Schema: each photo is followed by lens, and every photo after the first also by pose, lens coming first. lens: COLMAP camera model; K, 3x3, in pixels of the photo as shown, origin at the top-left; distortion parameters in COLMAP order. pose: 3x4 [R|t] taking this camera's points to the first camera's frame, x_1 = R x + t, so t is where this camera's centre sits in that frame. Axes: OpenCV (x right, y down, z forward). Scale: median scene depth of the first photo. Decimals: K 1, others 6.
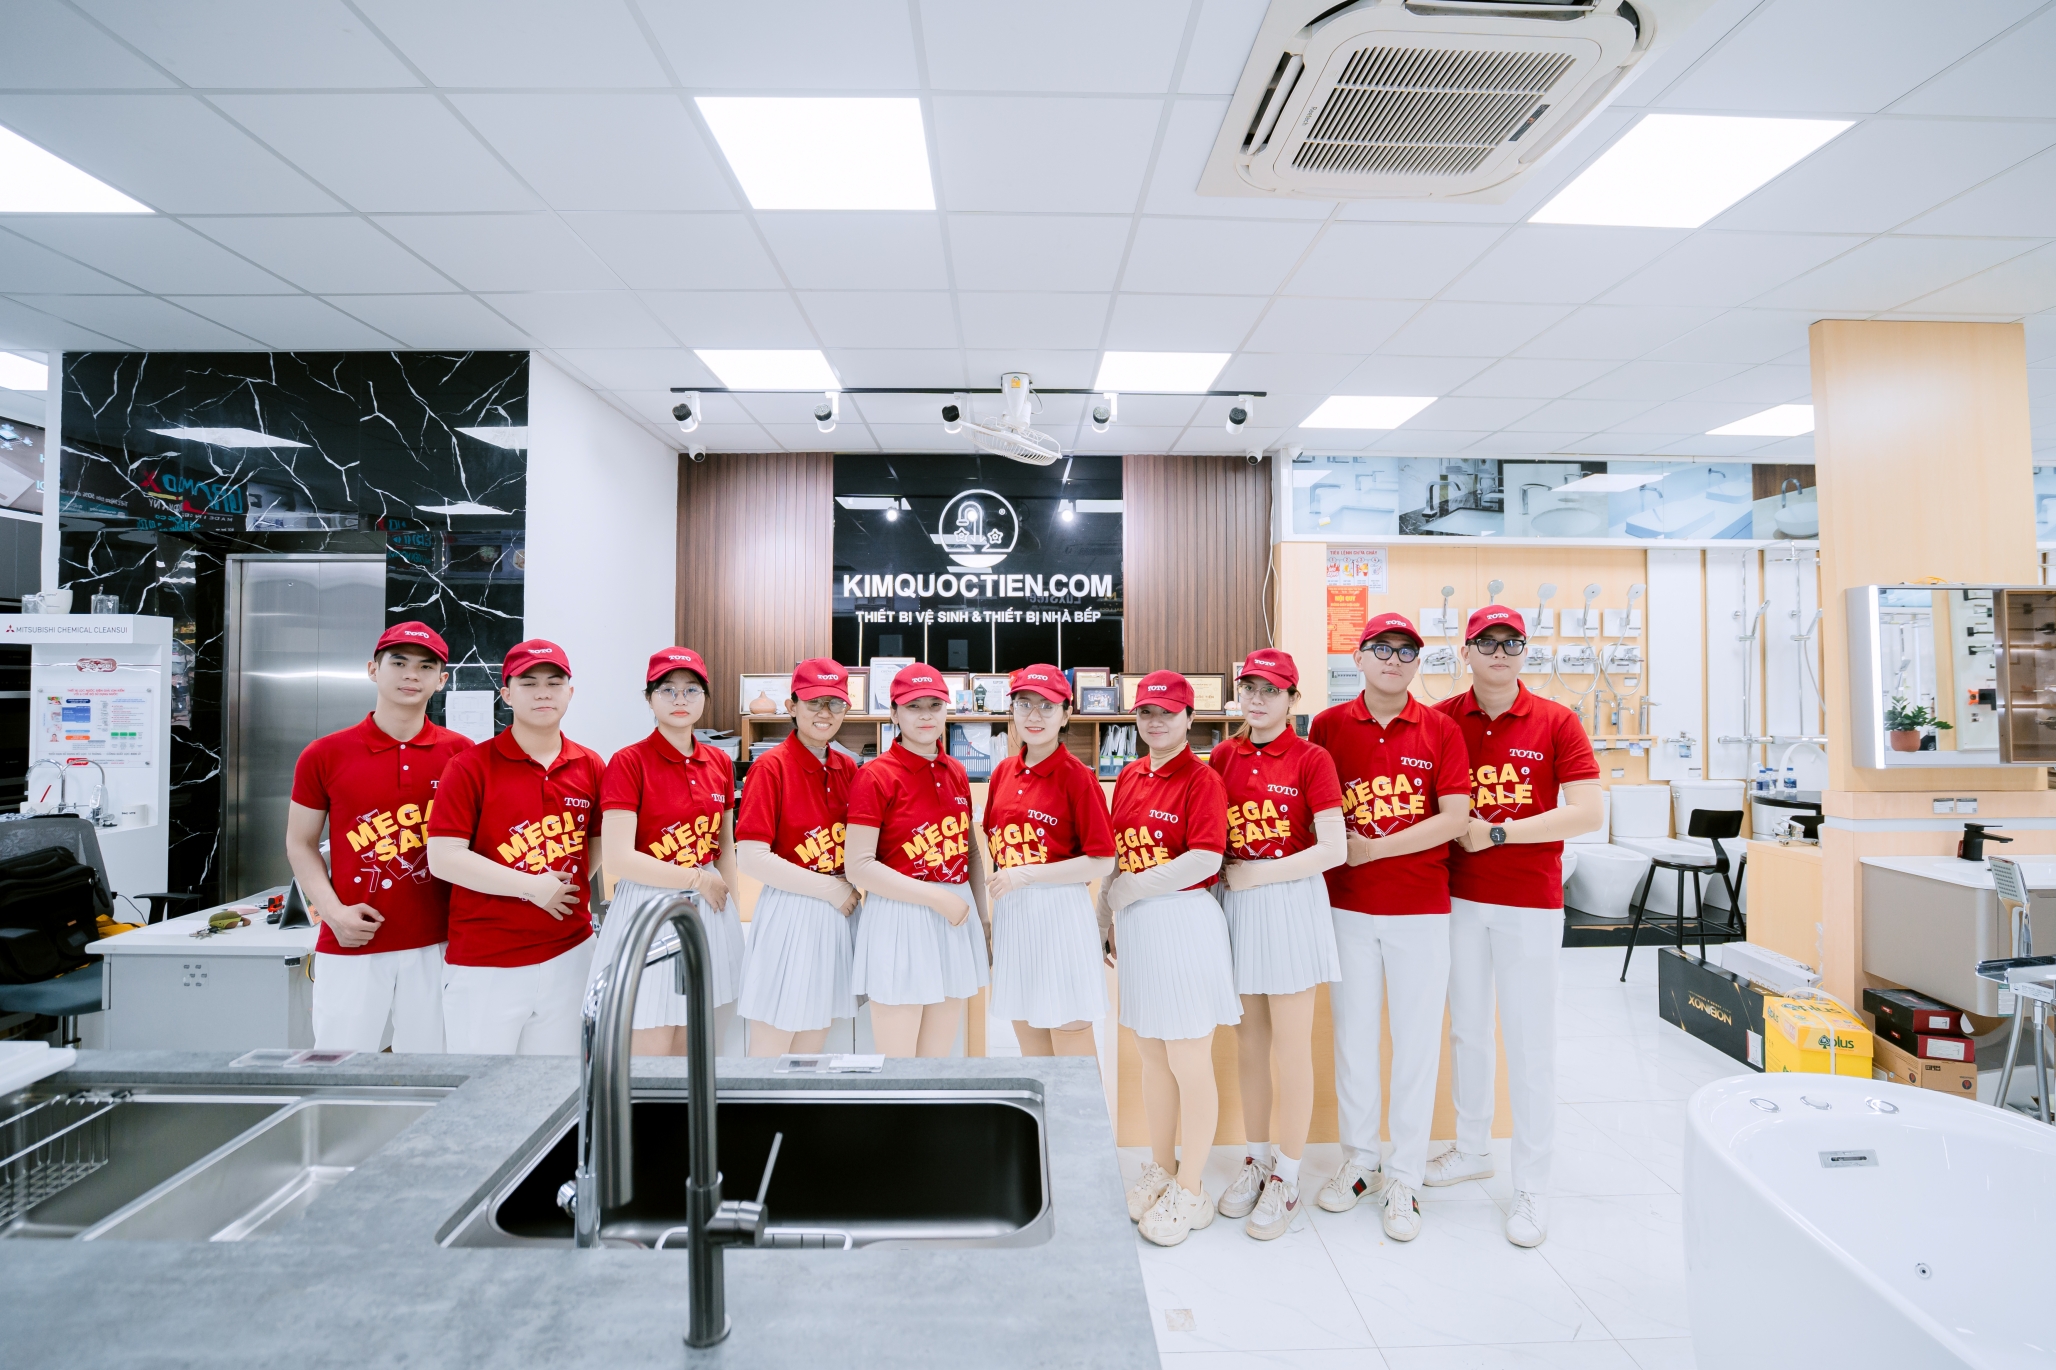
lens RADIAL K [[1071.0, 0, 1025.1], [0, 1071.0, 669.2], [0, 0, 1]] dist [-0.062844, 0.032975]
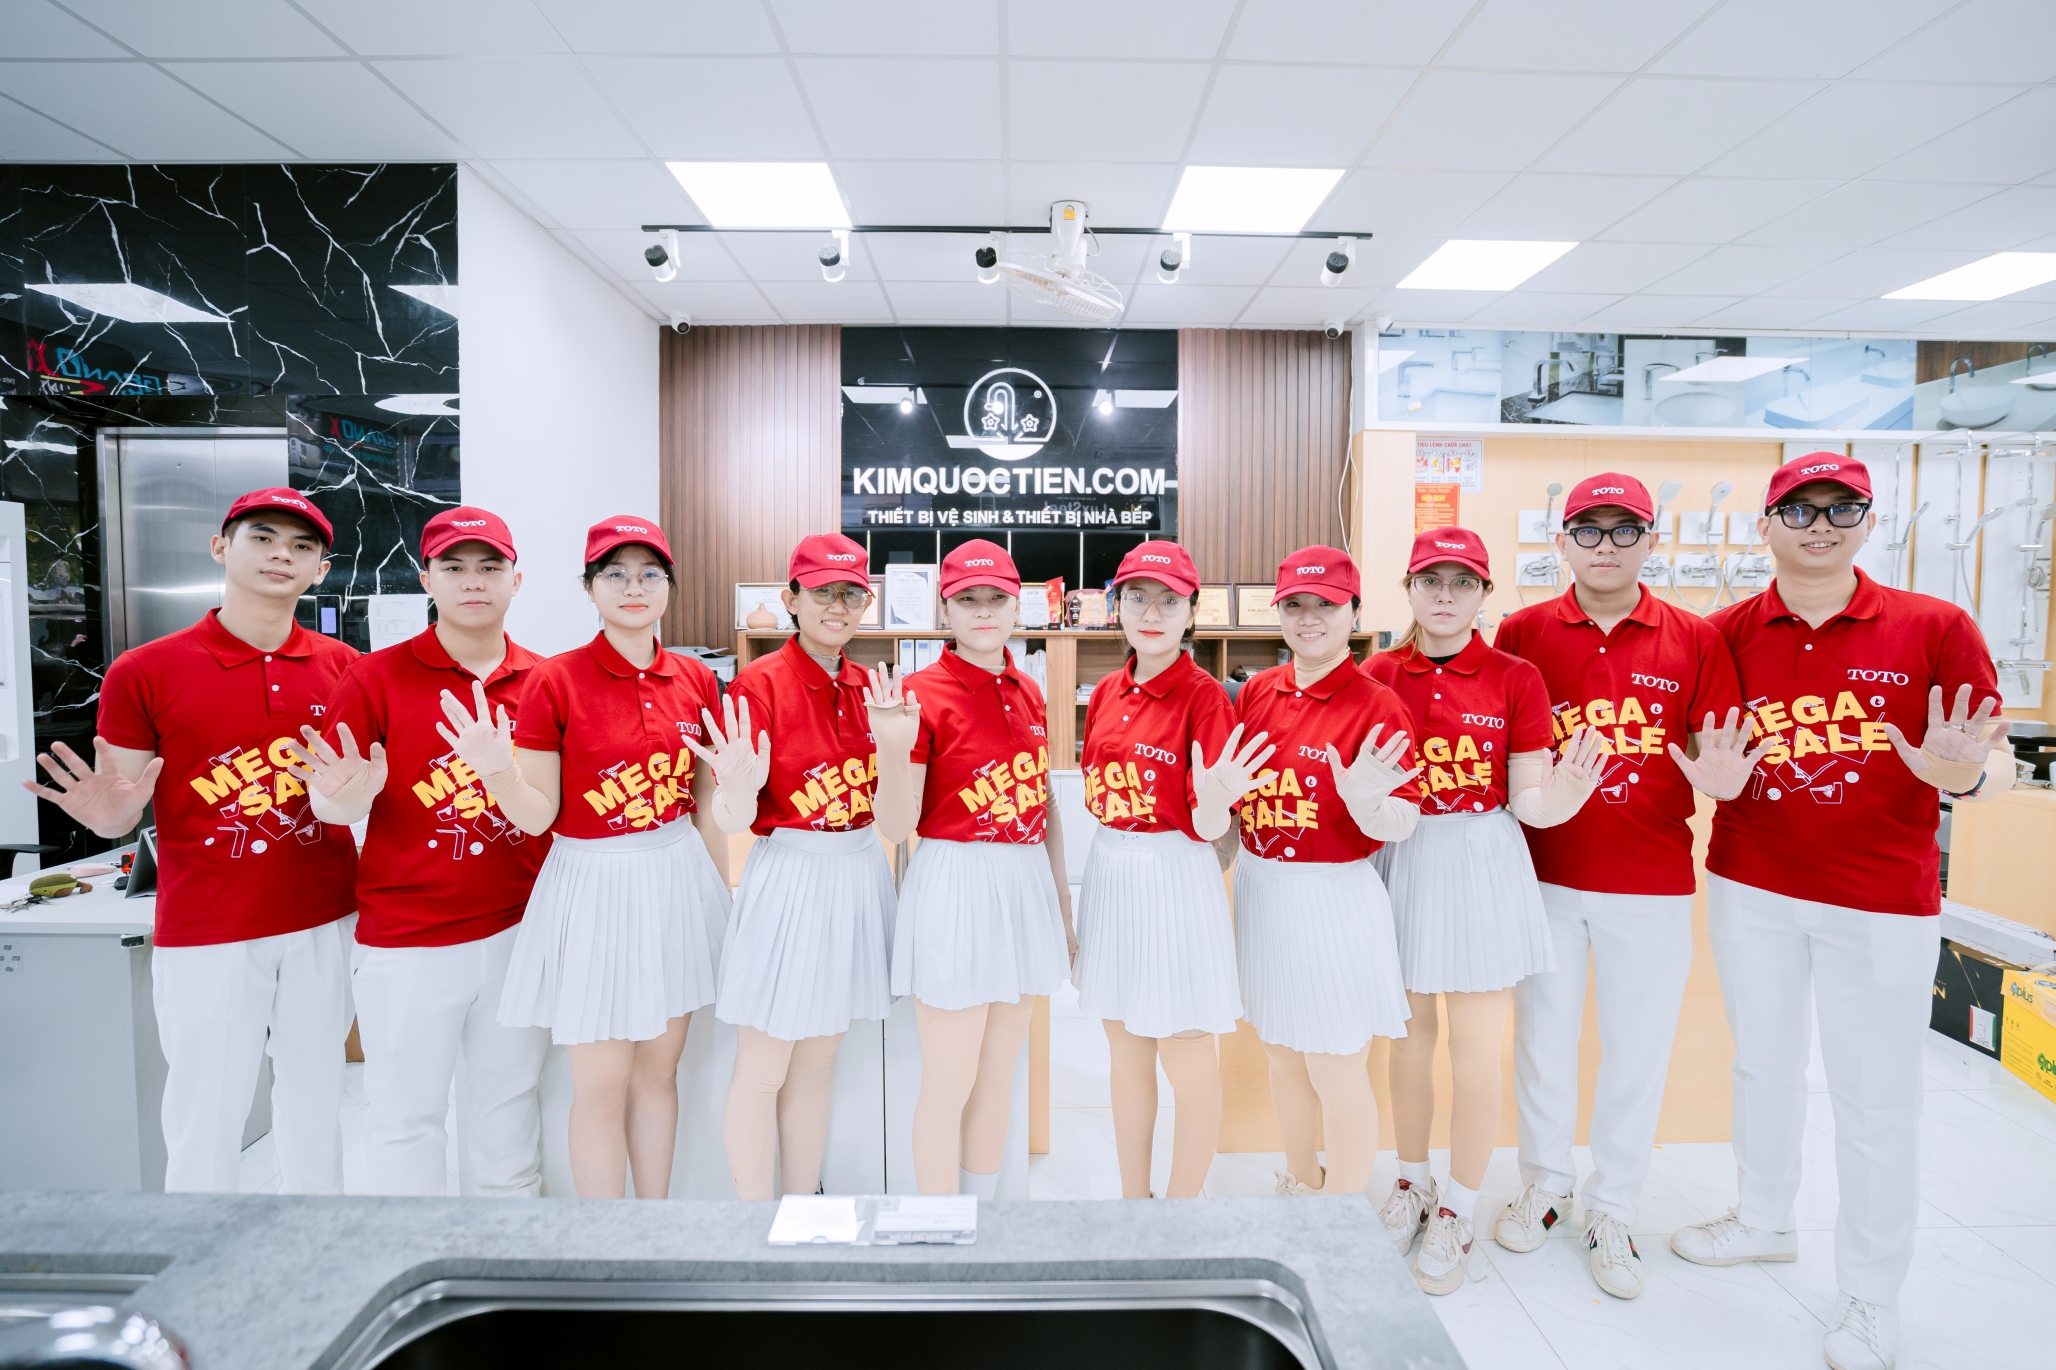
lens RADIAL K [[1071.0, 0, 1025.1], [0, 1071.0, 669.2], [0, 0, 1]] dist [-0.062844, 0.032975]
pose [[0.999985, 0.002610, -0.004792, -0.027523], [-0.002280, 0.997713, 0.067548, 0.015304], [0.004957, -0.067536, 0.997705, 0.133715]]
